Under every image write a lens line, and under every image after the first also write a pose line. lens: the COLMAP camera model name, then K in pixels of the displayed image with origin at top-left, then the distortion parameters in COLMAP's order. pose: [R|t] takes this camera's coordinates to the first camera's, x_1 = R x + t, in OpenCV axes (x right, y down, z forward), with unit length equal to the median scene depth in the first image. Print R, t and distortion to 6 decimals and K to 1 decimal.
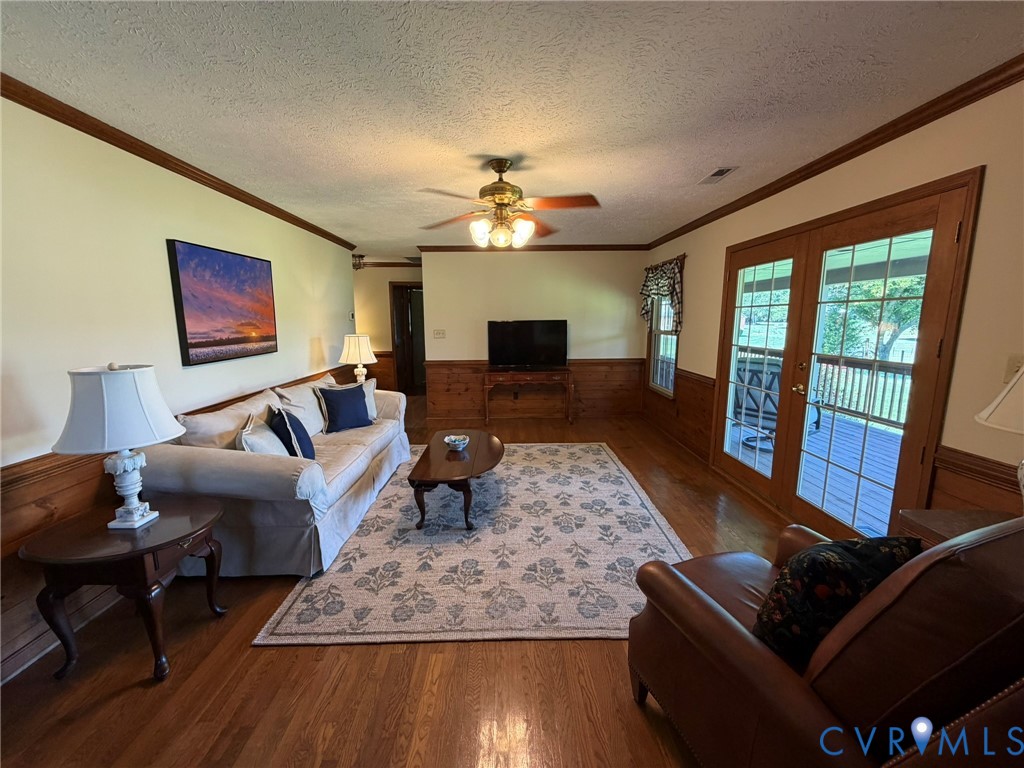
lens RADIAL K [[409.1, 0, 510.8], [0, 409.1, 382.8], [0, 0, 1]] dist [0.003297, -0.000699]
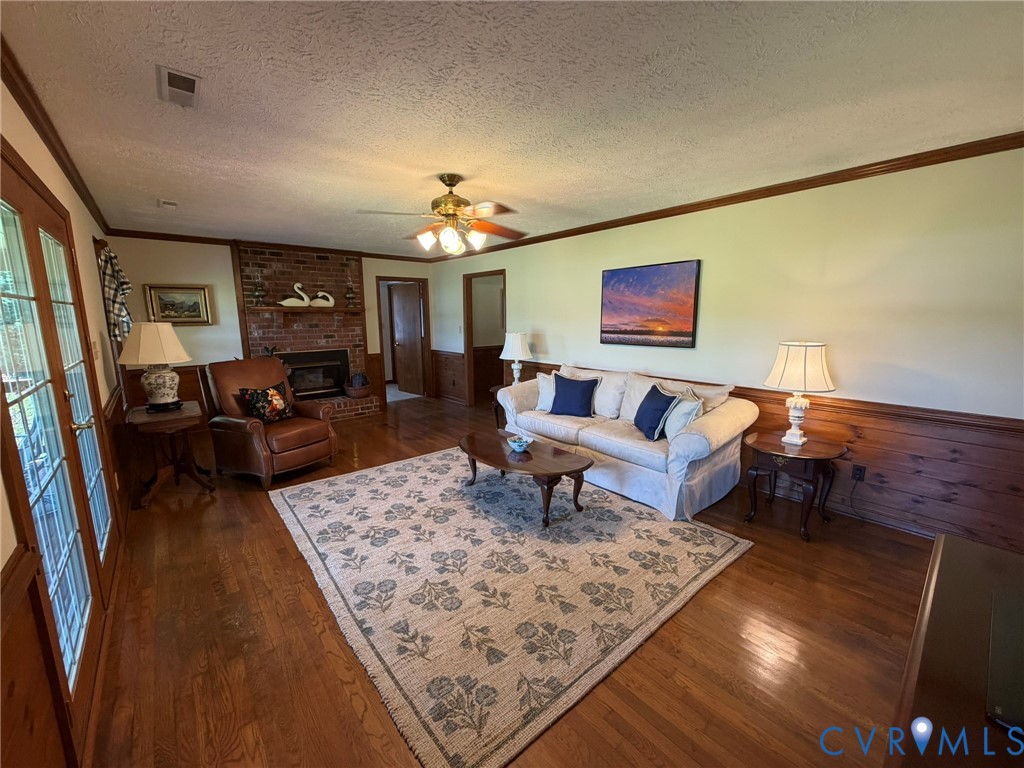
lens RADIAL K [[409.1, 0, 508.4], [0, 409.1, 385.8], [0, 0, 1]] dist [0.003297, -0.000699]
pose [[-0.776336, 0.113985, -0.619928, 0.500117], [-0.090253, 0.953277, 0.288302, -0.275972], [0.623825, 0.279769, -0.729775, 1.712182]]
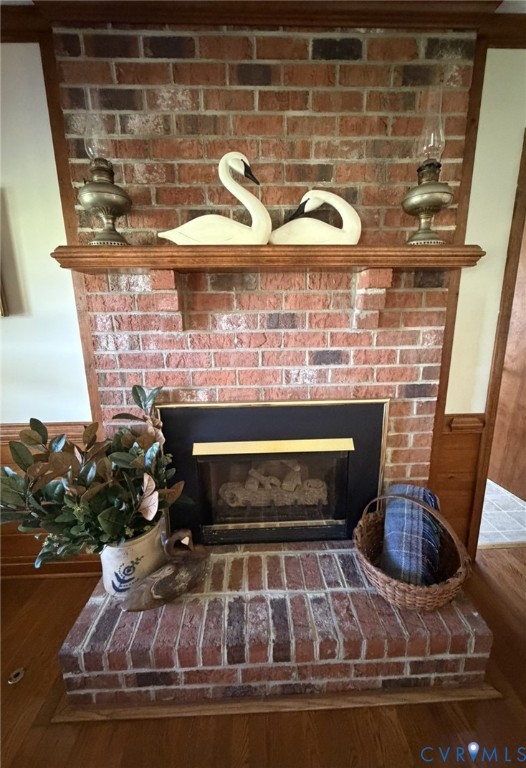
lens RADIAL K [[336.0, 0, 264.1], [0, 336.0, 382.7], [0, 0, 1]] dist [0.001646, 0.000087]
pose [[-0.999750, 0.017988, -0.013248, 0.288949], [0.011890, 0.930490, 0.366123, -0.153950], [0.018913, 0.365875, -0.930472, 1.013522]]
